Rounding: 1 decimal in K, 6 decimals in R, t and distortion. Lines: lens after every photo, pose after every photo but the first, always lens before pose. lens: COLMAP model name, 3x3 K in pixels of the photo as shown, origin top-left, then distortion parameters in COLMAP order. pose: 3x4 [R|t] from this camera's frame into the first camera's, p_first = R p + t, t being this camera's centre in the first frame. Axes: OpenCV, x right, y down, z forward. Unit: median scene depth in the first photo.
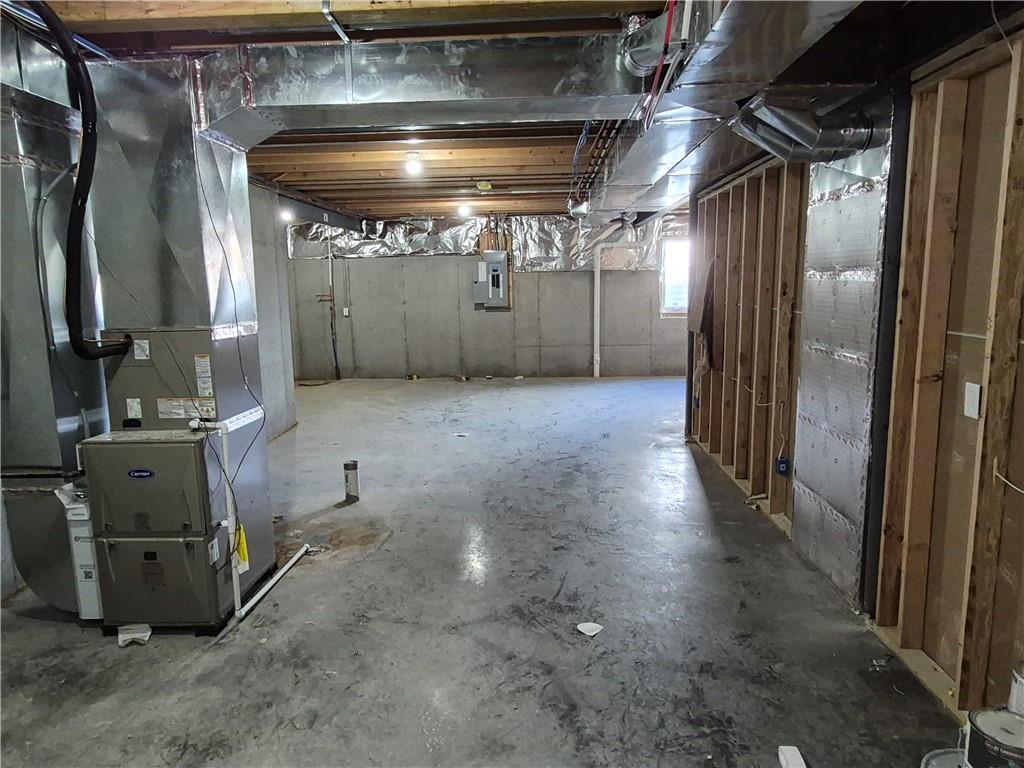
lens RADIAL K [[659.4, 0, 512.8], [0, 659.4, 384.5], [0, 0, 1]] dist [0.008451, 0.002443]
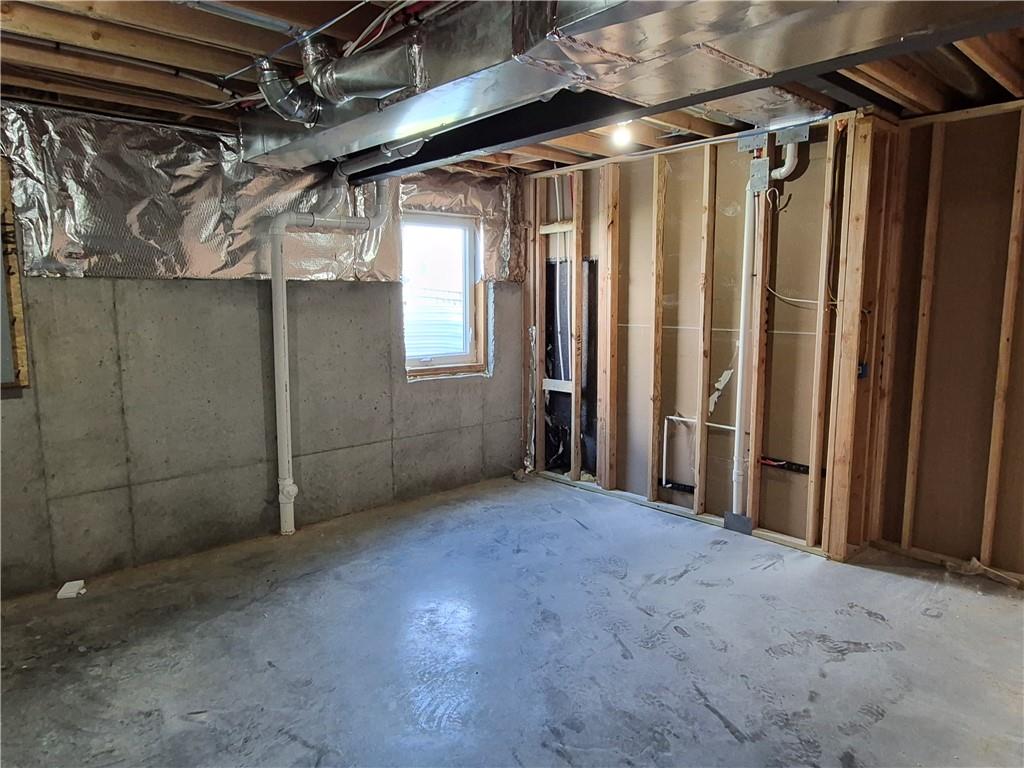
lens RADIAL K [[659.4, 0, 515.6], [0, 659.4, 379.2], [0, 0, 1]] dist [0.008451, 0.002443]
pose [[0.714404, -0.068570, 0.696365, -0.055870], [0.096844, 0.995299, -0.001347, -0.094746], [-0.692999, 0.068401, 0.717686, 0.597797]]
